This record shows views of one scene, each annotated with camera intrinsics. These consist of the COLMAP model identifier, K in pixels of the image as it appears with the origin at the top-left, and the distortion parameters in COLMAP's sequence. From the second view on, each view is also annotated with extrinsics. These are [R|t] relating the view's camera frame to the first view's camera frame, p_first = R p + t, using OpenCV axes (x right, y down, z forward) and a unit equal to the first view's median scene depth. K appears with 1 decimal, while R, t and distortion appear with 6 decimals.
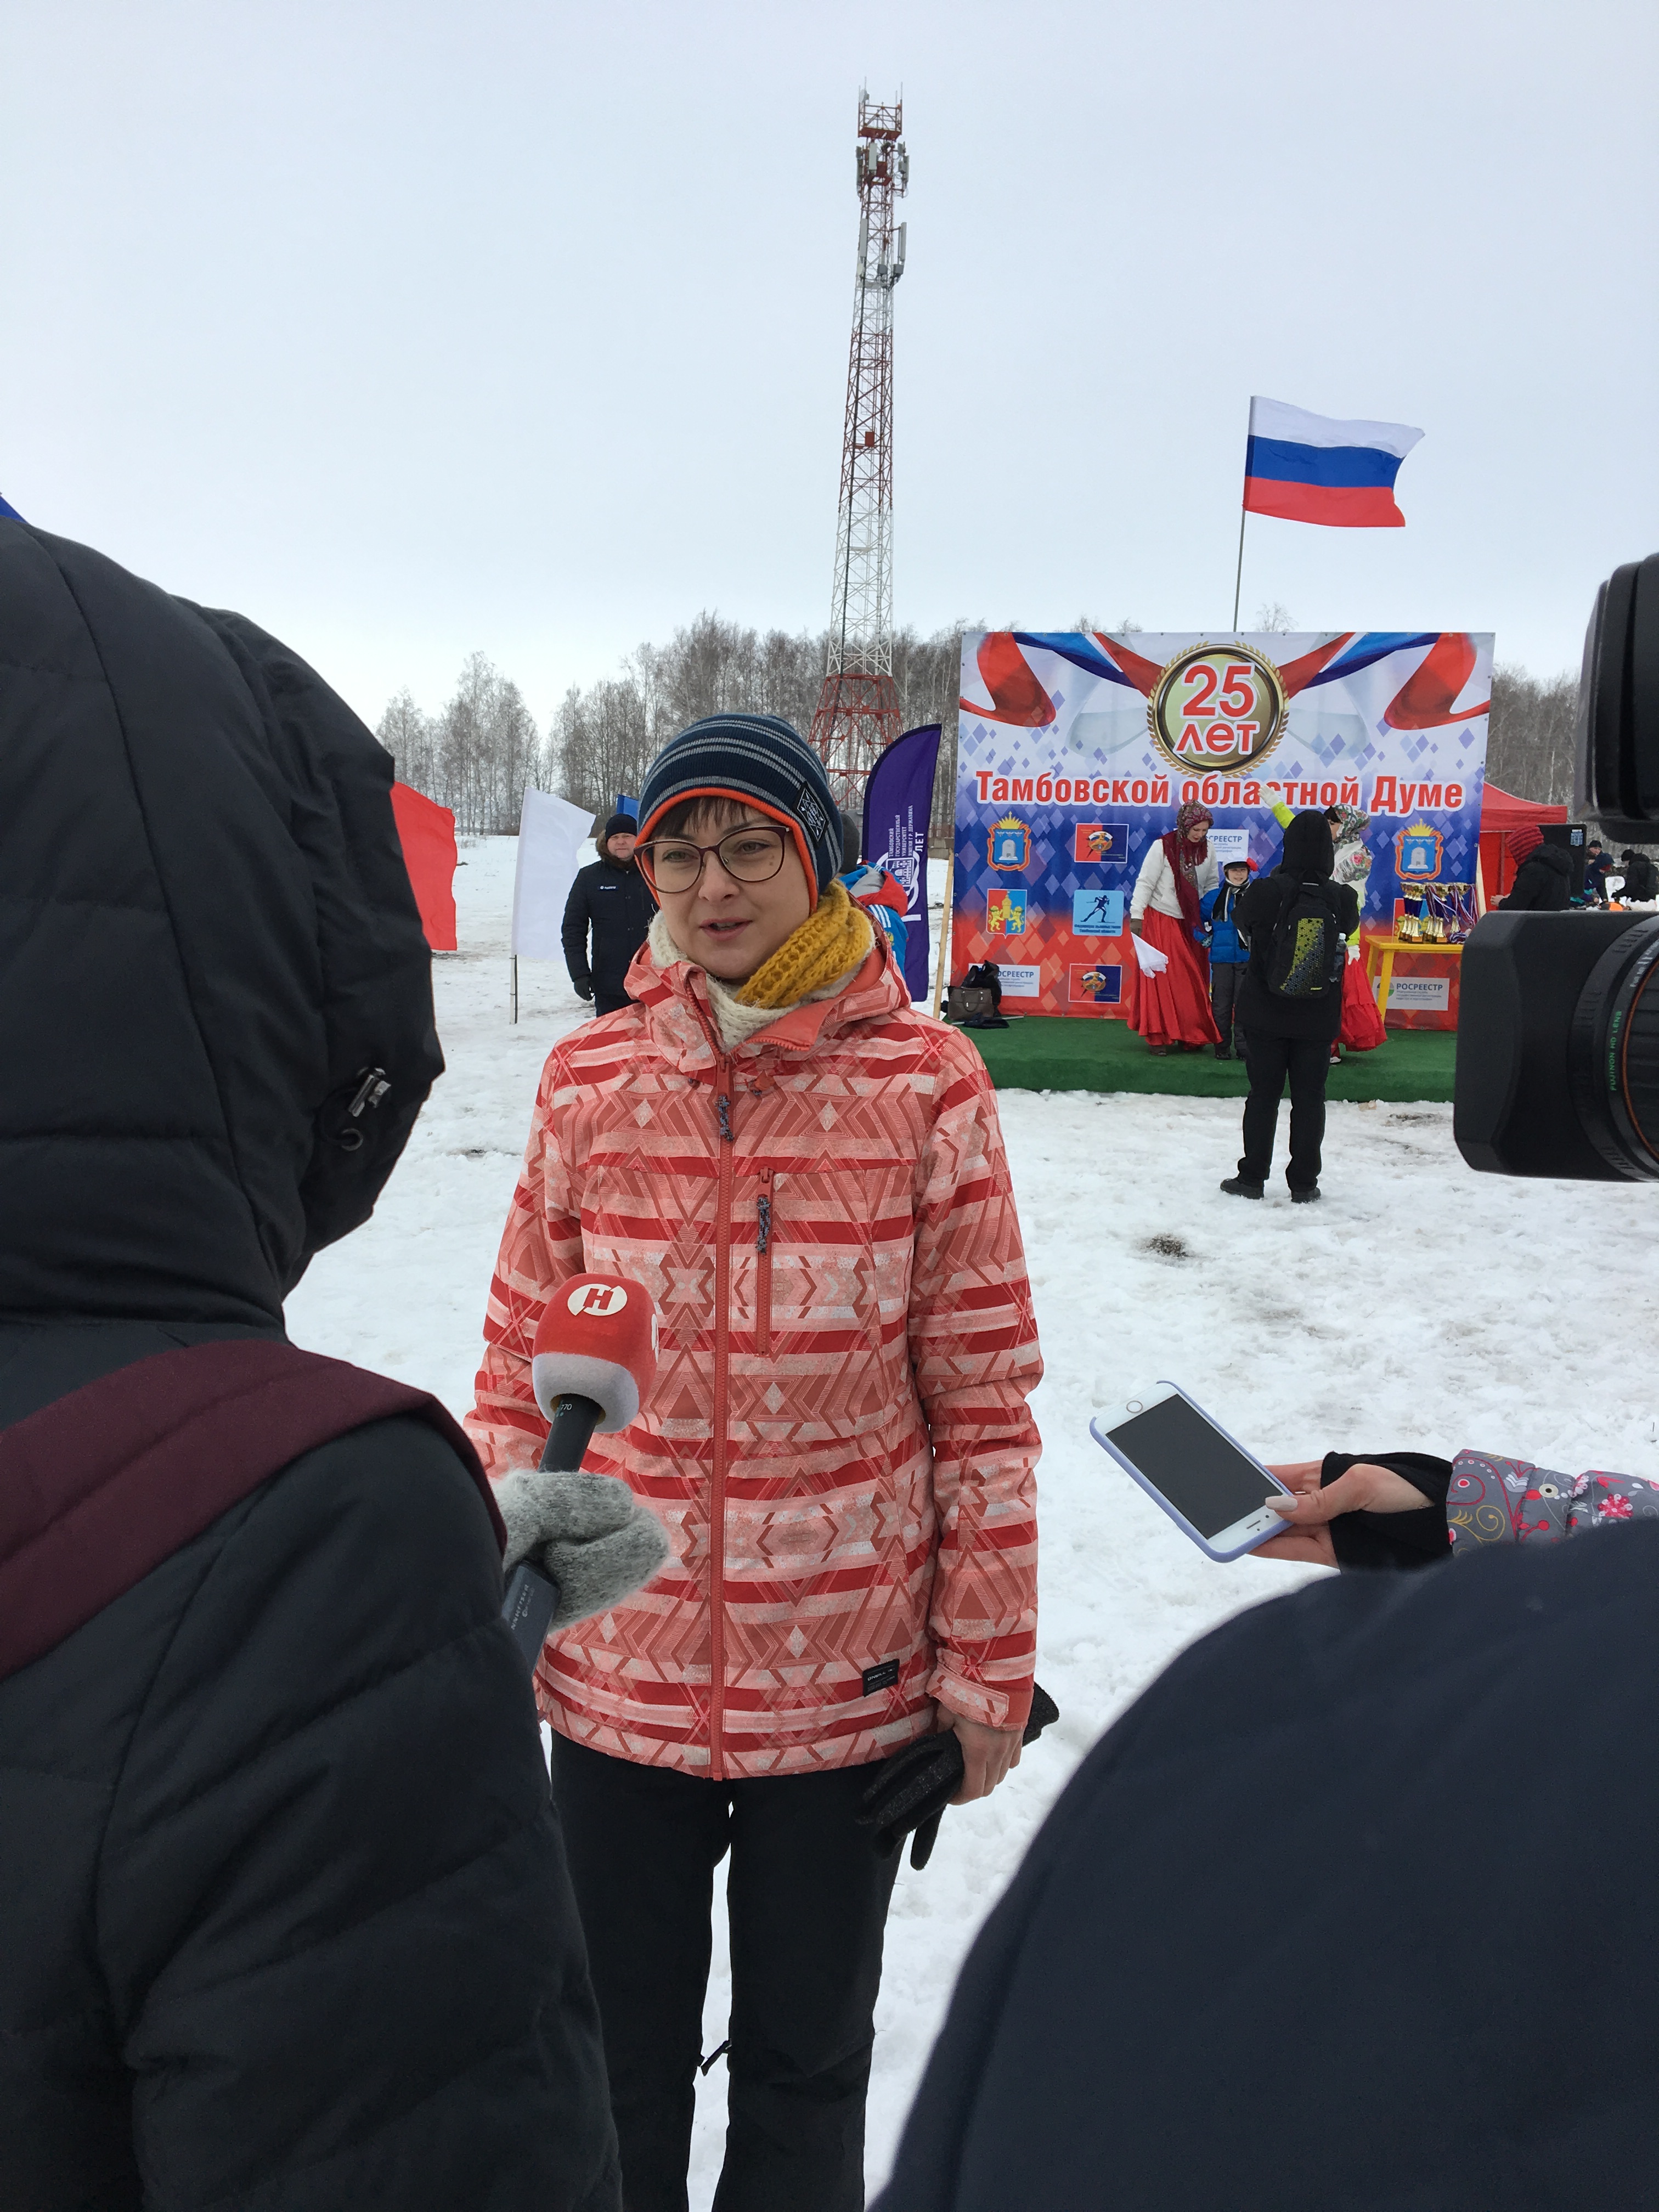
lens RADIAL K [[1929.7, 0, 829.5], [0, 1929.7, 1106.0], [0, 0, 1]] dist [0.099768, -0.206843]
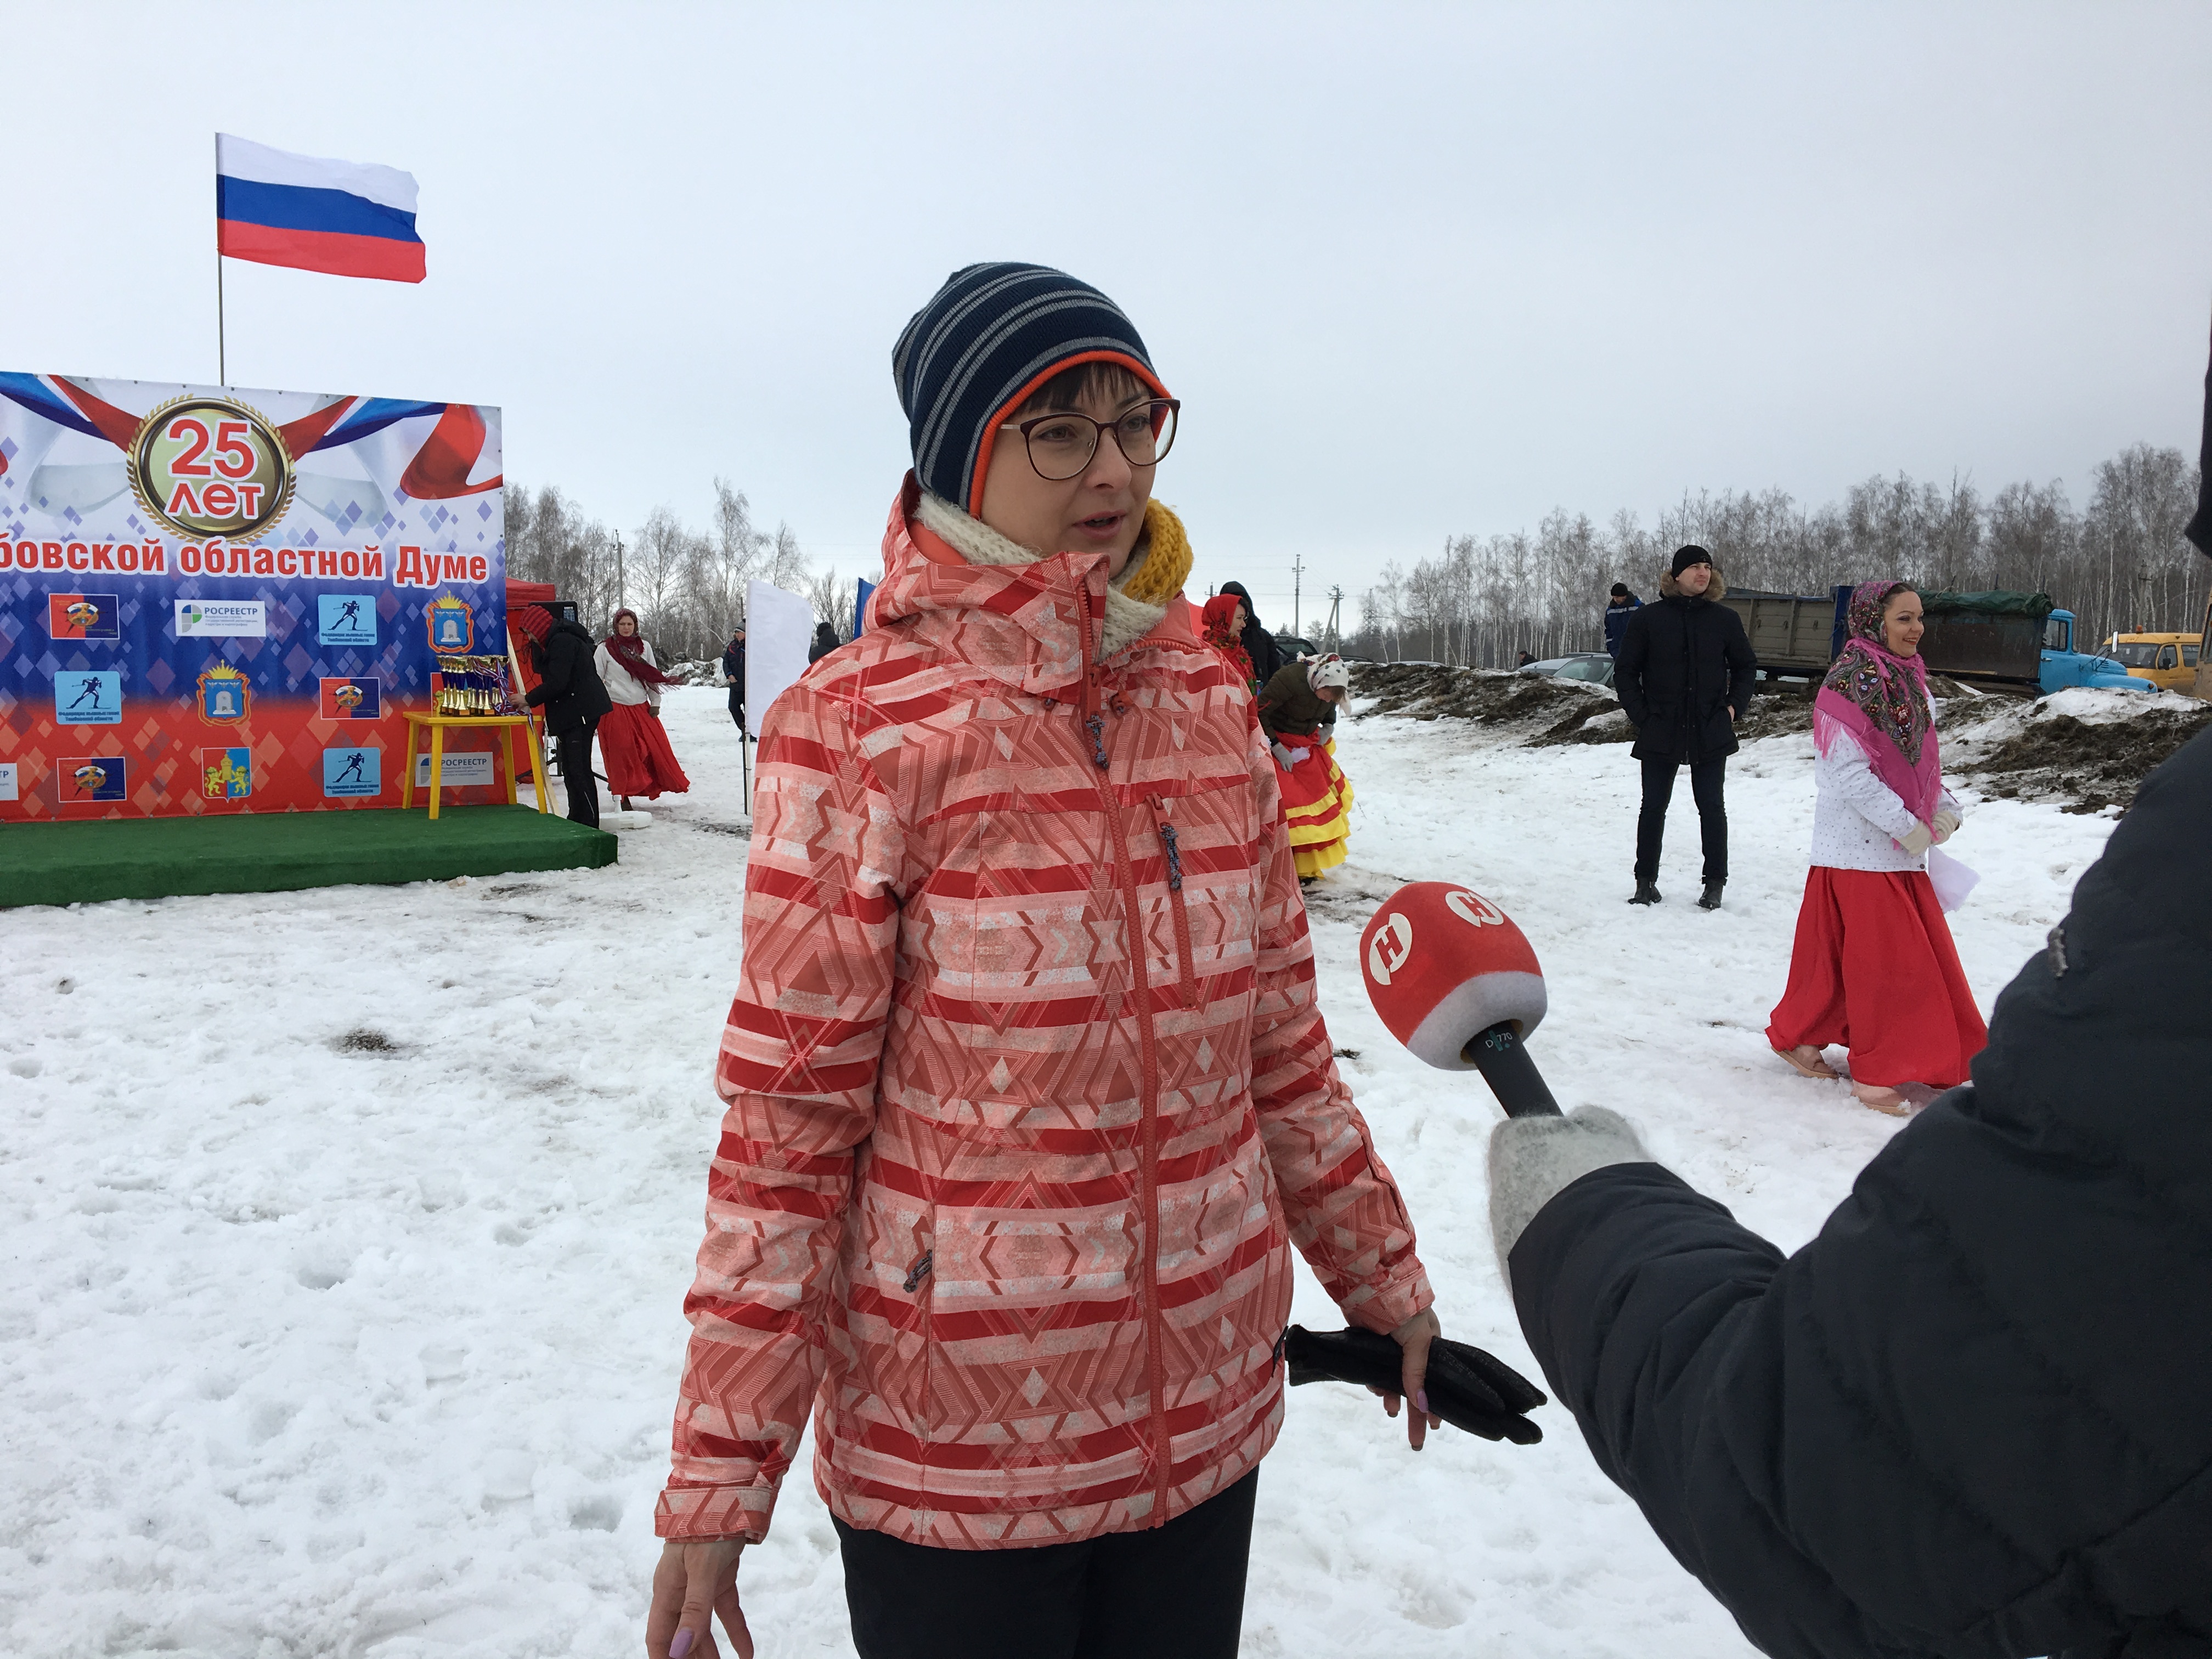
lens RADIAL K [[1880.7, 0, 1151.5], [0, 1880.7, 840.7], [0, 0, 1]] dist [0.062814, -0.103365]
pose [[0.712895, -0.088001, 0.695727, -0.118664], [0.113285, 0.993516, 0.009588, 0.008545], [-0.692060, 0.071980, 0.718242, 0.077425]]
